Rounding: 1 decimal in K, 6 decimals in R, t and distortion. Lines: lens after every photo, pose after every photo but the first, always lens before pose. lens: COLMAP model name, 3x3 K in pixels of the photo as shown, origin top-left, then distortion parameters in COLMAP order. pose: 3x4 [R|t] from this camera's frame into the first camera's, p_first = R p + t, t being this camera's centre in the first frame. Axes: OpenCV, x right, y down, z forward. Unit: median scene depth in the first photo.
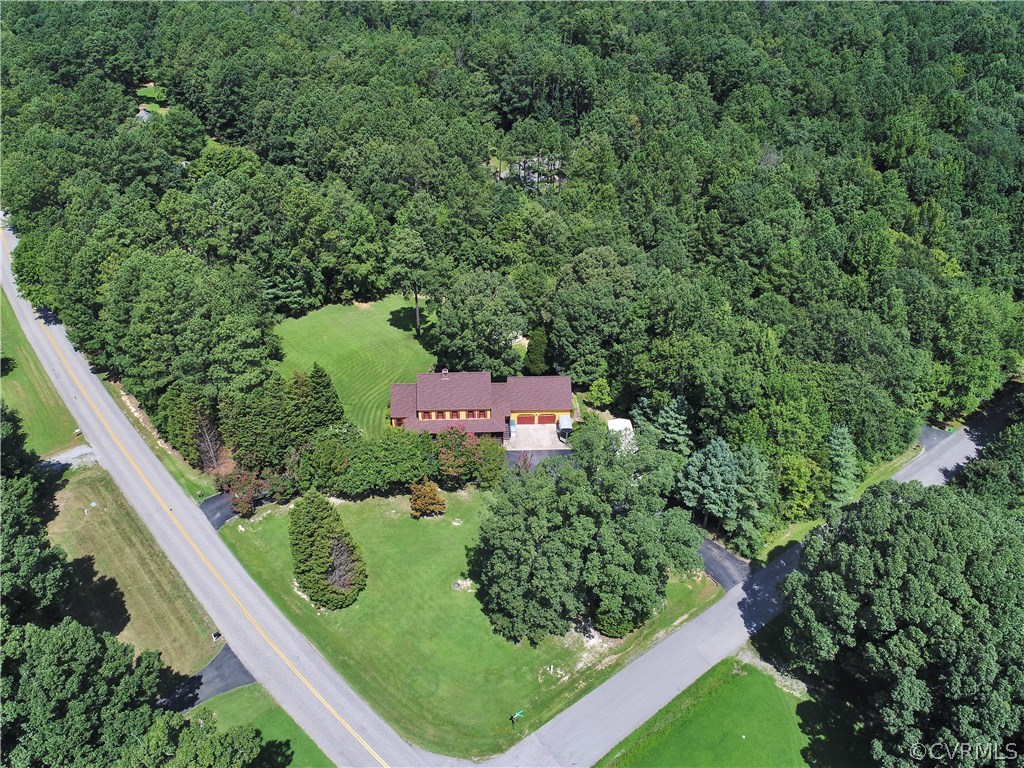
lens RADIAL K [[777.9, 0, 514.0], [0, 777.9, 386.8], [0, 0, 1]] dist [-0.004002, 0.003103]
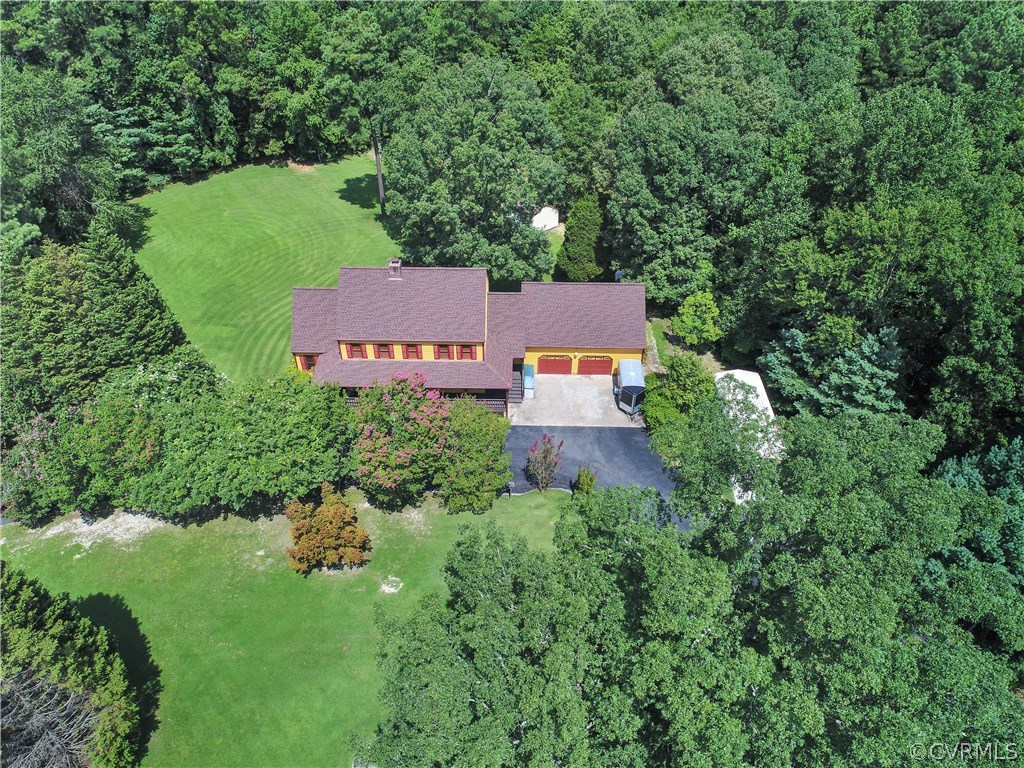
lens RADIAL K [[777.9, 0, 512.6], [0, 777.9, 387.1], [0, 0, 1]] dist [-0.004002, 0.003103]
pose [[0.997548, 0.037524, -0.059080, 0.018133], [-0.032533, 0.995995, 0.083279, 0.013990], [0.061969, -0.081152, 0.994773, 0.470648]]
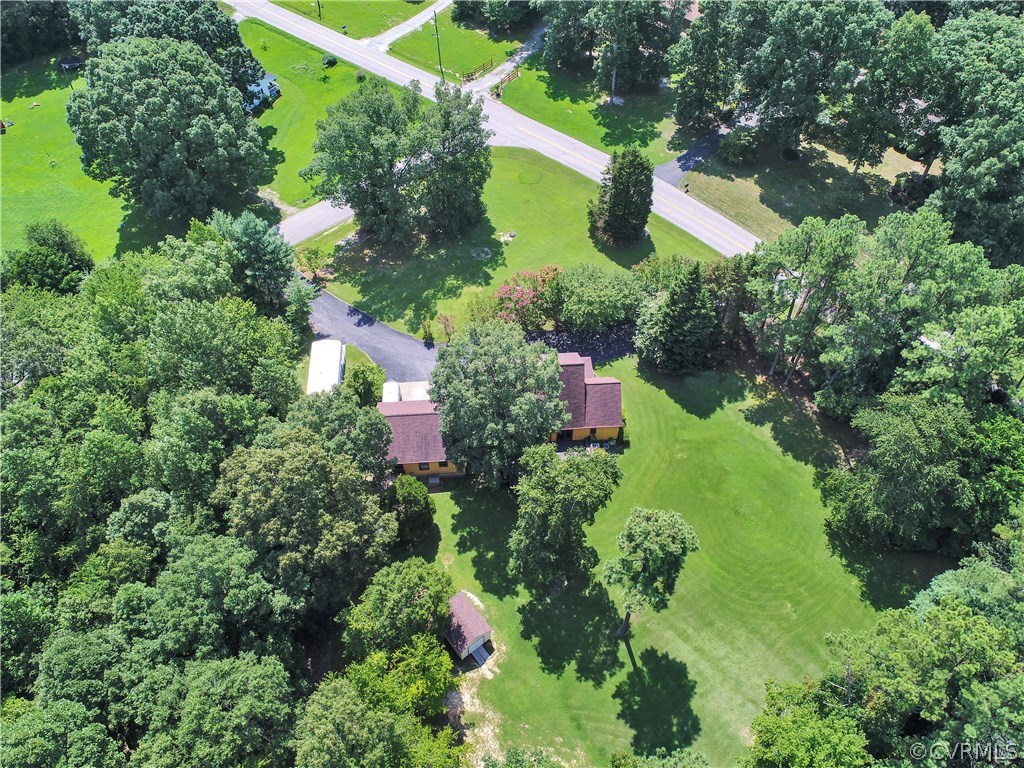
lens RADIAL K [[777.9, 0, 513.2], [0, 777.9, 378.9], [0, 0, 1]] dist [-0.004002, 0.003103]
pose [[-0.999815, 0.000196, -0.019248, -0.041263], [-0.019218, 0.046825, 0.998718, -0.711026], [0.001097, 0.998903, -0.046813, 0.986475]]
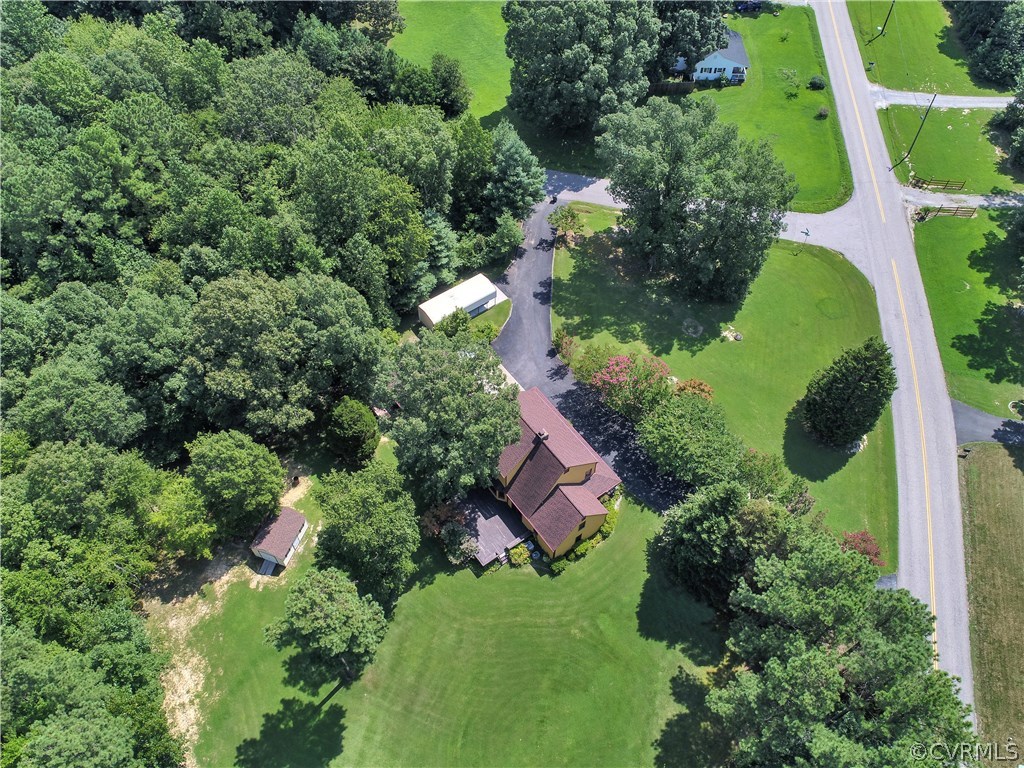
lens RADIAL K [[777.9, 0, 515.6], [0, 777.9, 387.6], [0, 0, 1]] dist [-0.004002, 0.003103]
pose [[-0.546315, -0.687293, 0.478714, -0.344548], [0.482776, 0.208658, 0.850523, -0.565052], [-0.684447, 0.695765, 0.217816, 0.791209]]
